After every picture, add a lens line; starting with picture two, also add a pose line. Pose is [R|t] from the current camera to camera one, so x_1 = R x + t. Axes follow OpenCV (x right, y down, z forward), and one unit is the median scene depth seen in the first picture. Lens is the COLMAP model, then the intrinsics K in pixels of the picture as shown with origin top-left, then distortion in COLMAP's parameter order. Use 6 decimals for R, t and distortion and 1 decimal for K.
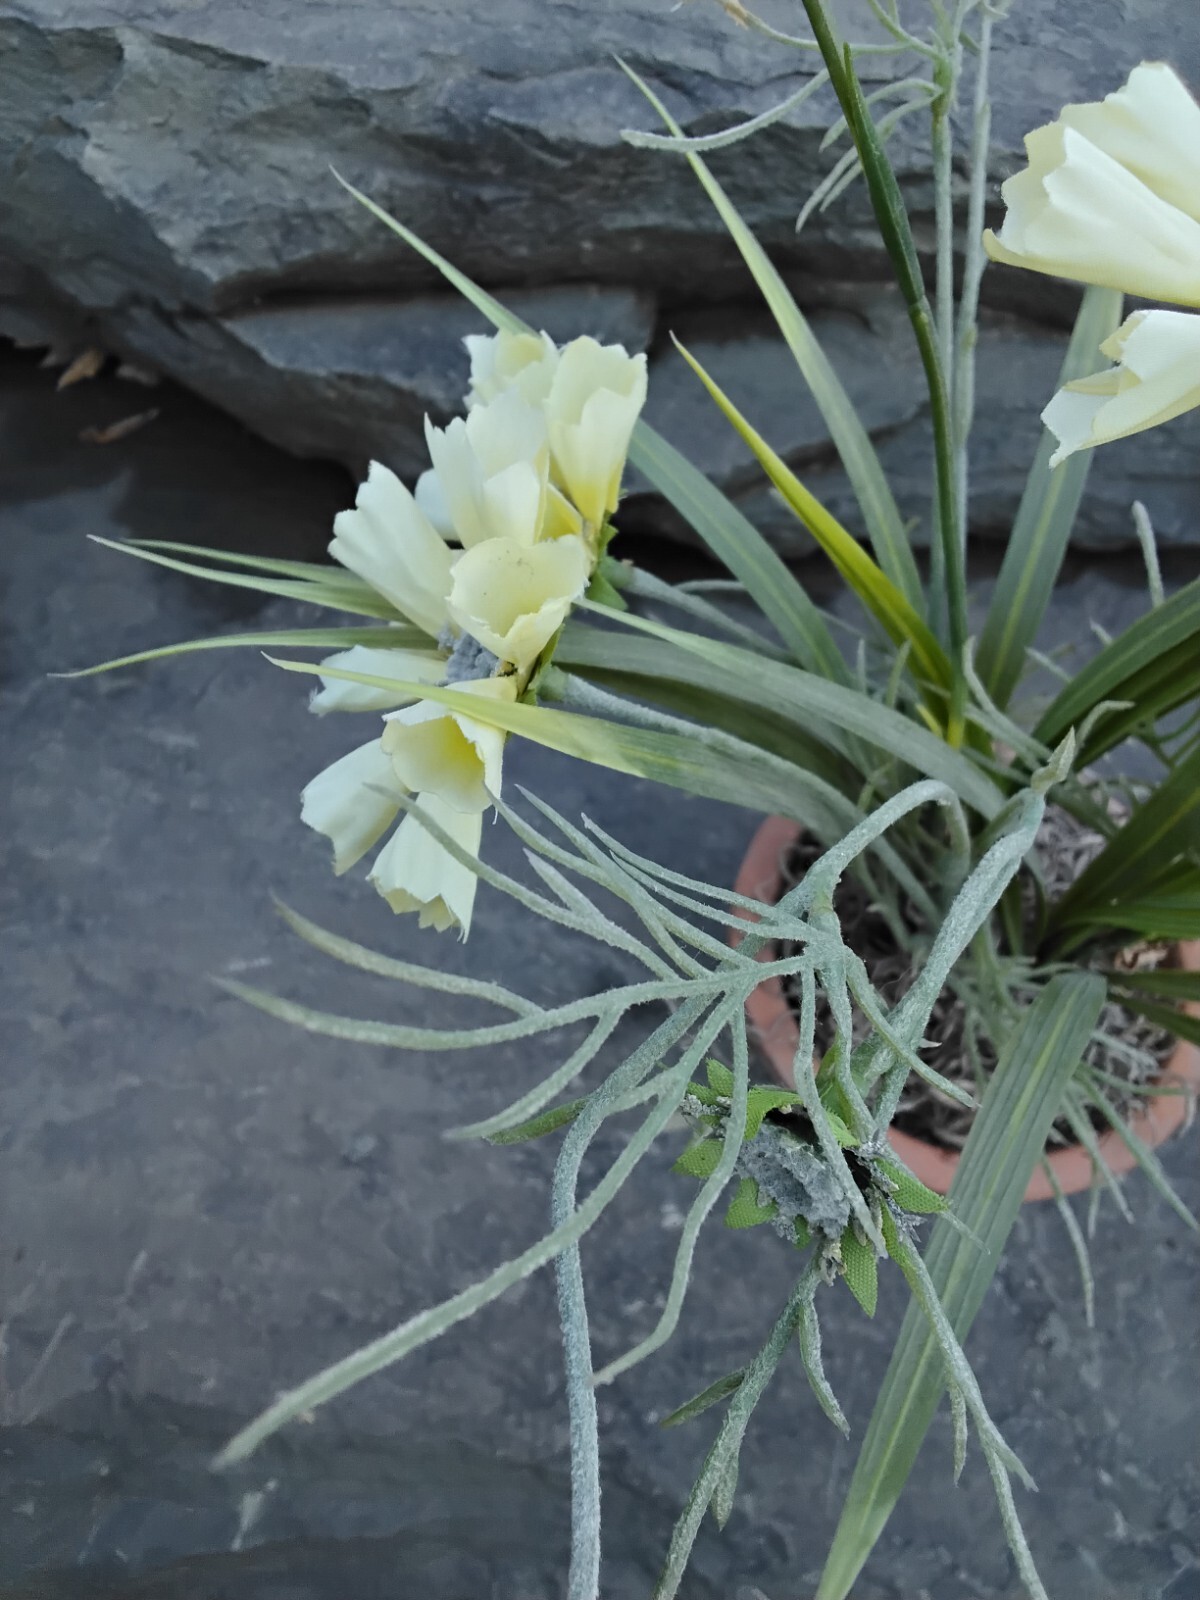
lens RADIAL K [[1298.0, 0, 594.4], [0, 1298.0, 827.2], [0, 0, 1]] dist [0.105786, -0.175998]
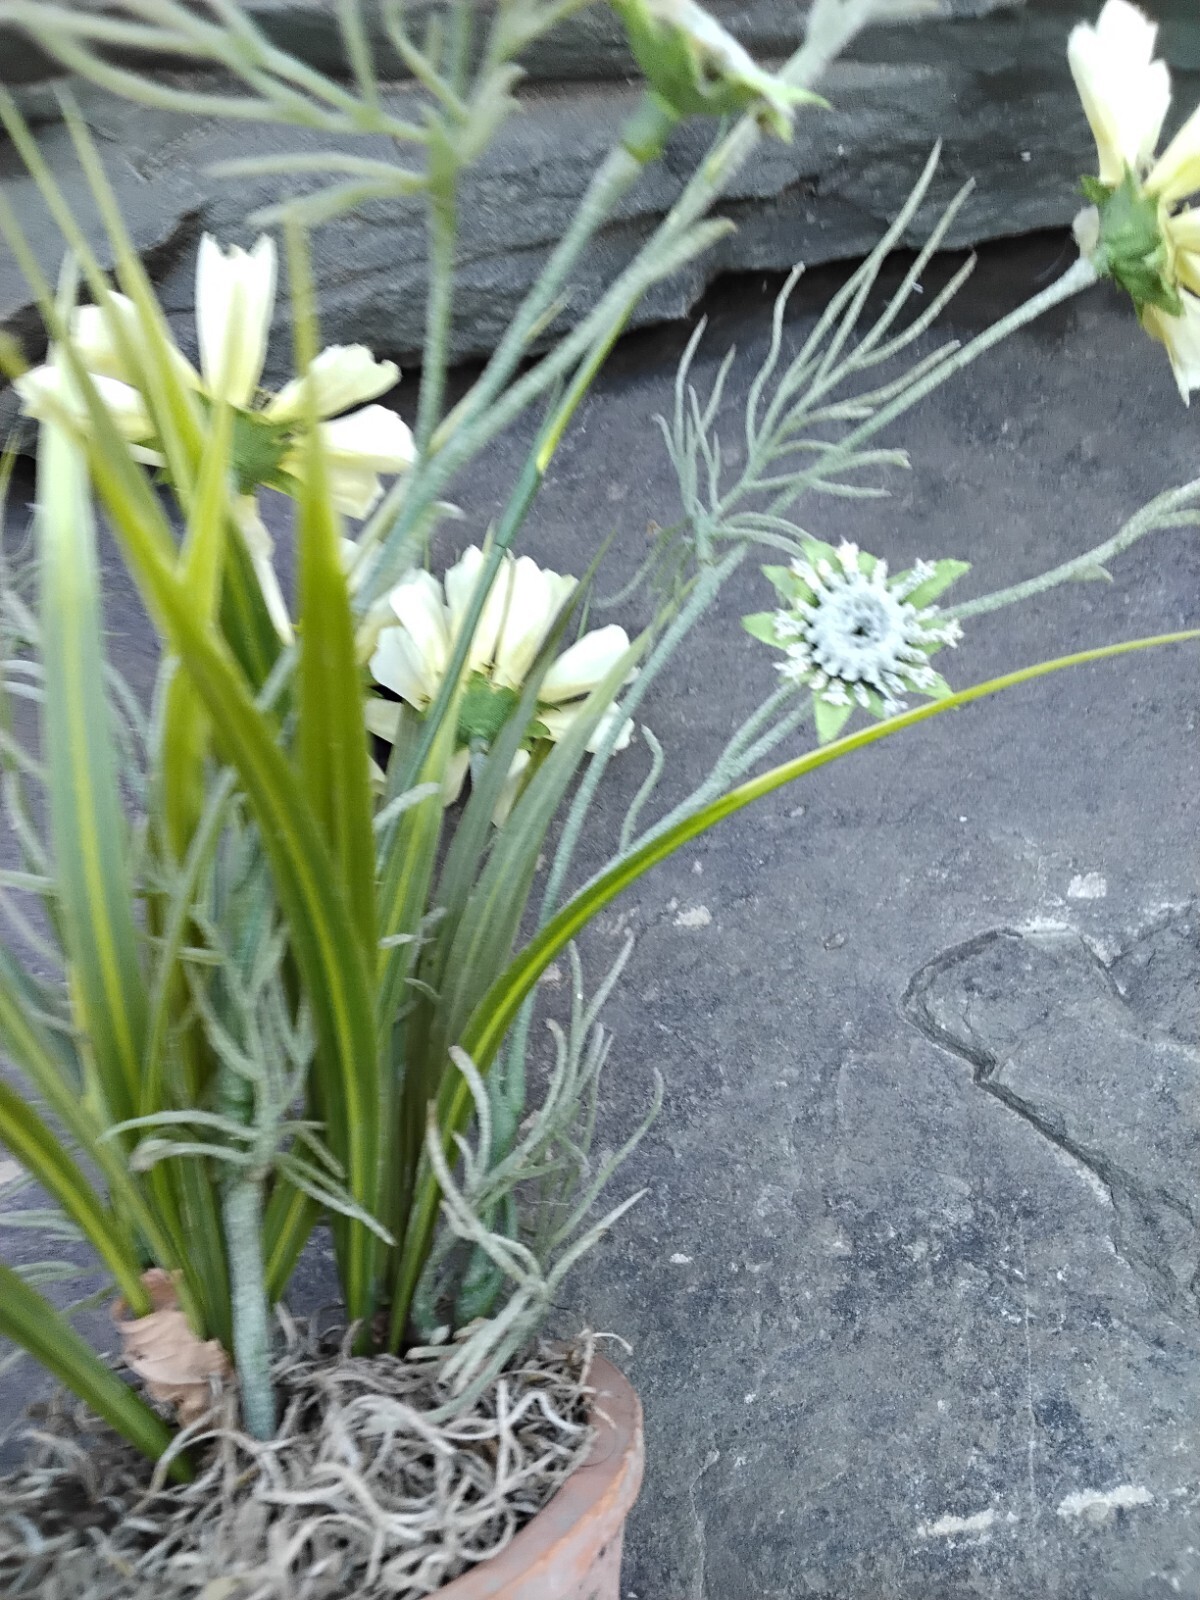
lens RADIAL K [[1318.1, 0, 592.4], [0, 1318.1, 813.5], [0, 0, 1]] dist [0.092510, -0.149310]
pose [[0.976009, -0.170059, -0.135962, 0.627698], [0.178778, 0.982371, 0.054636, 0.029749], [0.124274, -0.077633, 0.989206, 0.265321]]
